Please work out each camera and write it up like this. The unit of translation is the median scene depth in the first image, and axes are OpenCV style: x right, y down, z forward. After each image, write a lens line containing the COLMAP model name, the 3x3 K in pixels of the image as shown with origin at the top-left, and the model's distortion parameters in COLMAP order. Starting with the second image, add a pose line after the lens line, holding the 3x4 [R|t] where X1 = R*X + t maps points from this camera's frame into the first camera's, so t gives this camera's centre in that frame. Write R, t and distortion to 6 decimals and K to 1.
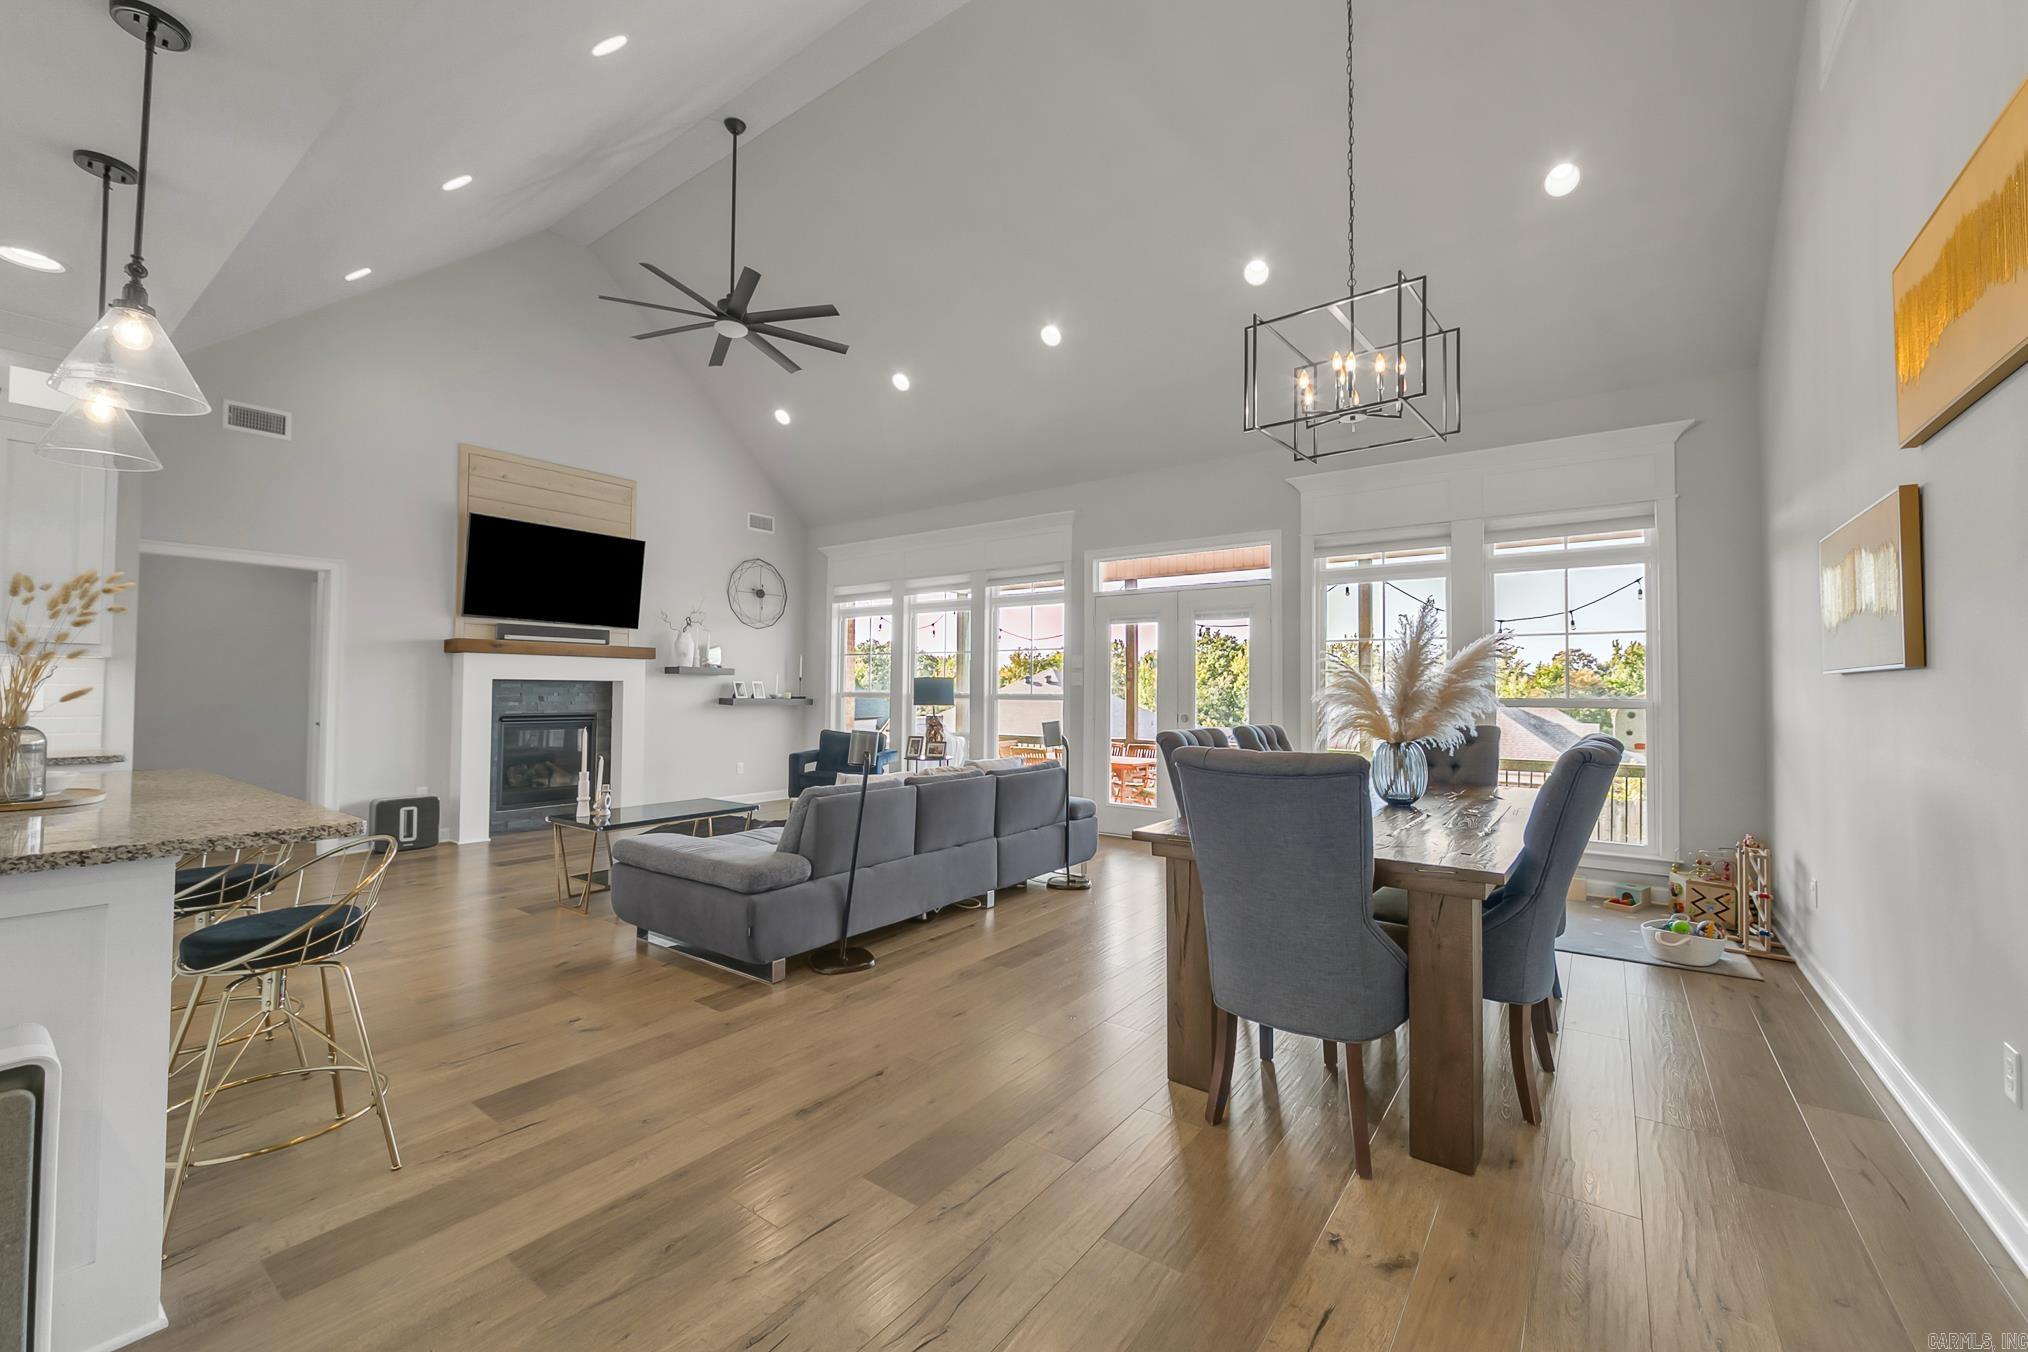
lens RADIAL K [[826.2, 0, 1017.4], [0, 826.2, 672.9], [0, 0, 1]] dist [-0.002130, -0.000624]
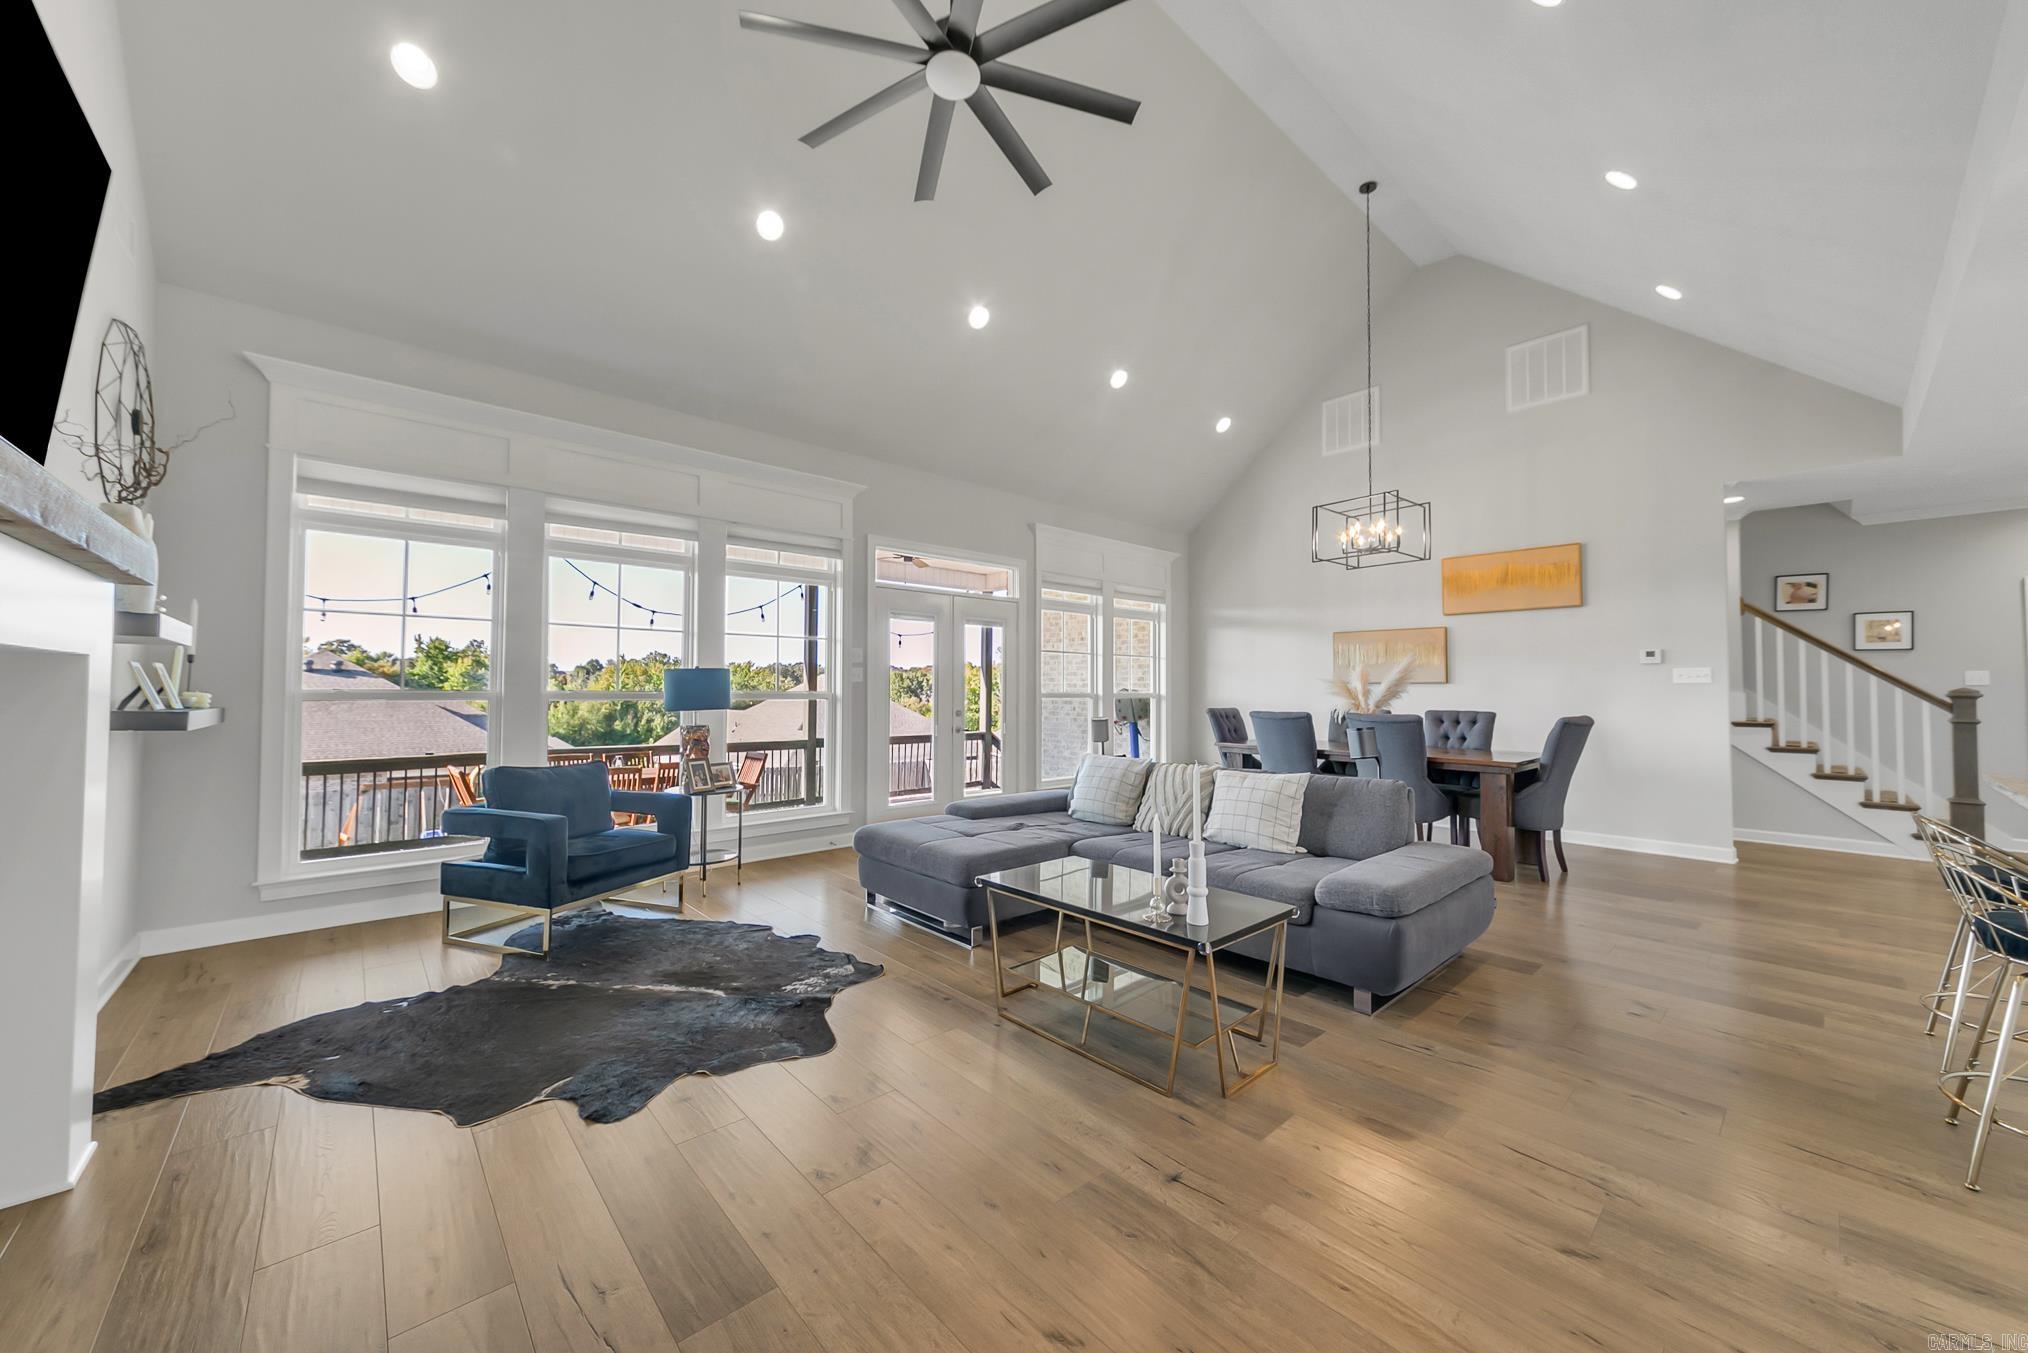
lens RADIAL K [[748.7, 0, 1011.2], [0, 748.7, 675.2], [0, 0, 1]] dist [0.005282, 0.000344]
pose [[0.192705, 0.013791, 0.981160, -0.791550], [-0.026535, 0.999609, -0.008839, 0.011985], [-0.980898, -0.024332, 0.192995, 0.780808]]
